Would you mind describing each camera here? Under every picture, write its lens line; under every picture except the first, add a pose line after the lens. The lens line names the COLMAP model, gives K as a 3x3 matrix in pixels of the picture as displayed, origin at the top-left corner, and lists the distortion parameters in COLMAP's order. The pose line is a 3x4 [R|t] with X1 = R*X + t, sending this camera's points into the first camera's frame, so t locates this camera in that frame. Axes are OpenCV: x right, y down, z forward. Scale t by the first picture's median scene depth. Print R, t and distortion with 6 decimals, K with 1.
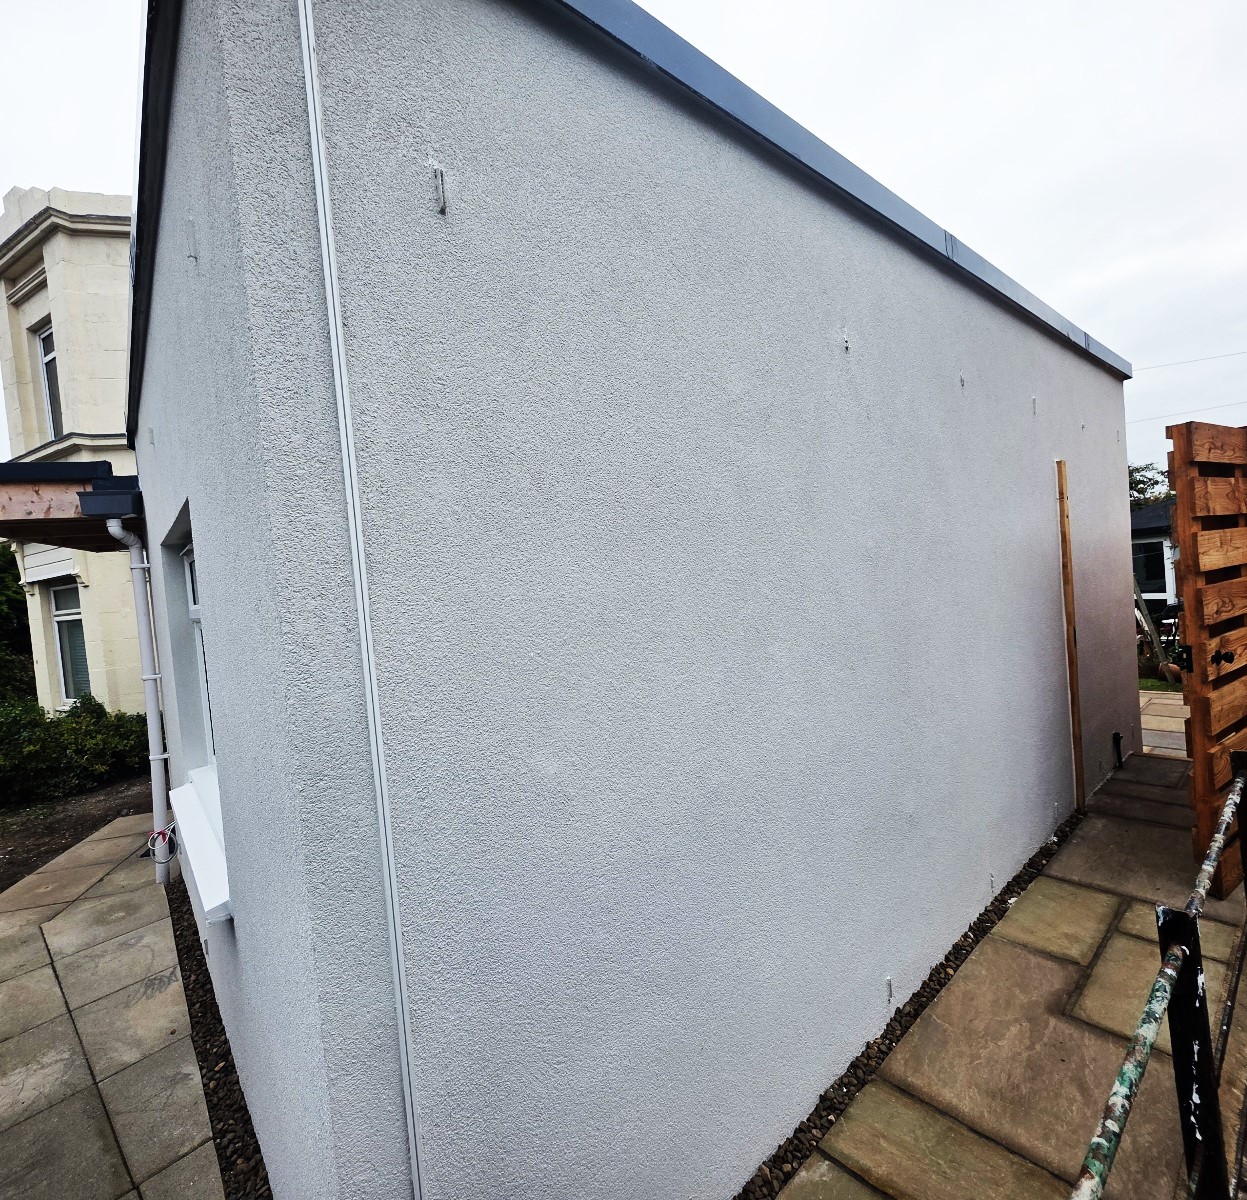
lens RADIAL K [[542.8, 0, 623.5], [0, 542.8, 600.0], [0, 0, 1]] dist [0.000690, -0.000614]
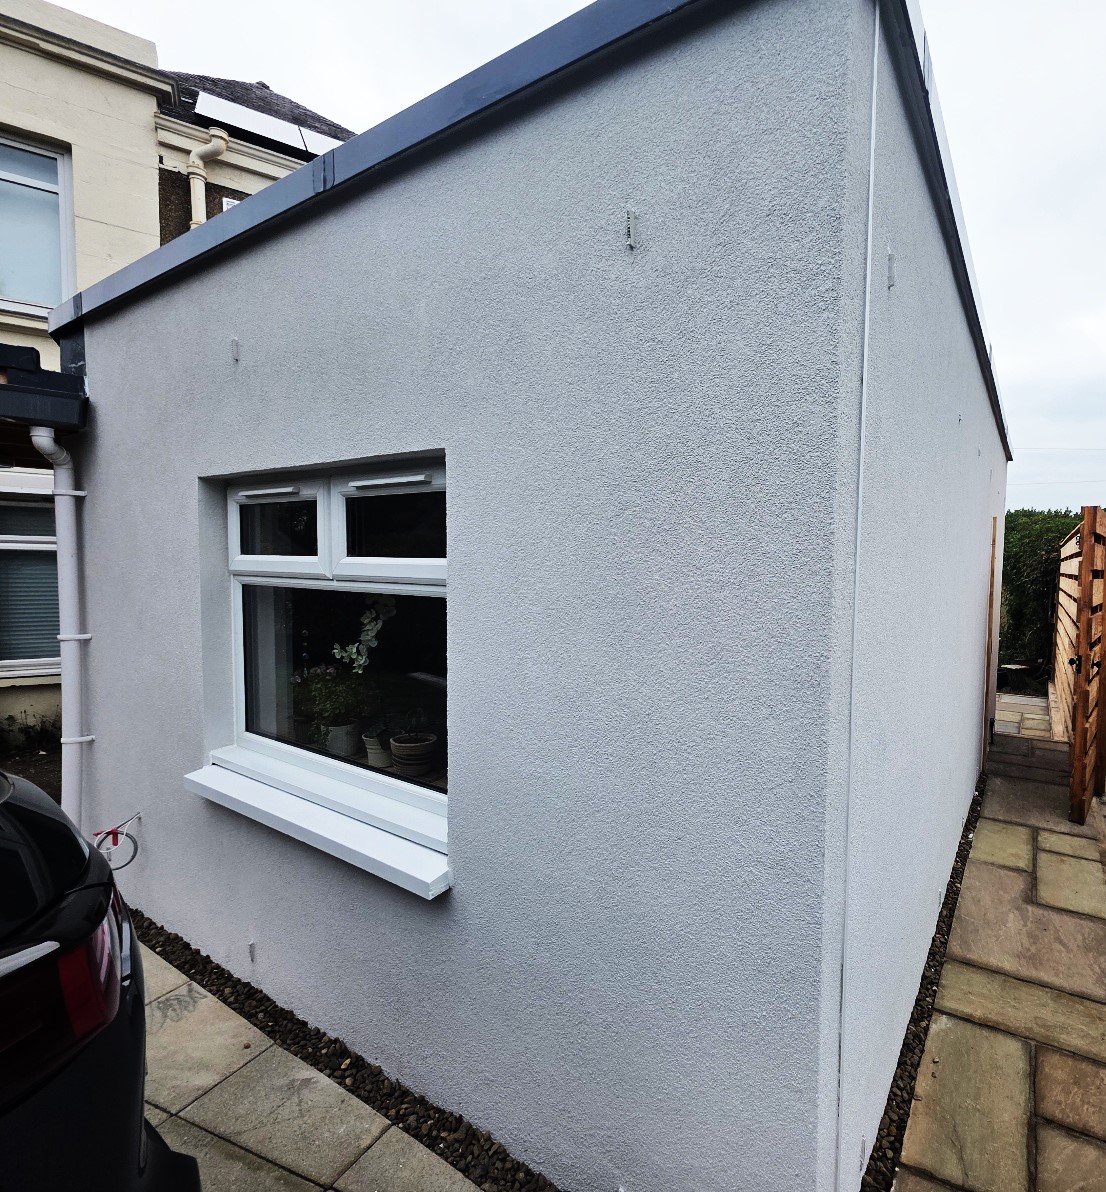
lens RADIAL K [[596.0, 0, 553.0], [0, 596.0, 596.0], [0, 0, 1]] dist [-0.001880, 0.000741]
pose [[0.939122, 0.080007, 0.334138, -0.886550], [-0.083653, 0.996489, -0.003491, 0.050154], [-0.333244, -0.024673, 0.942518, -0.049522]]
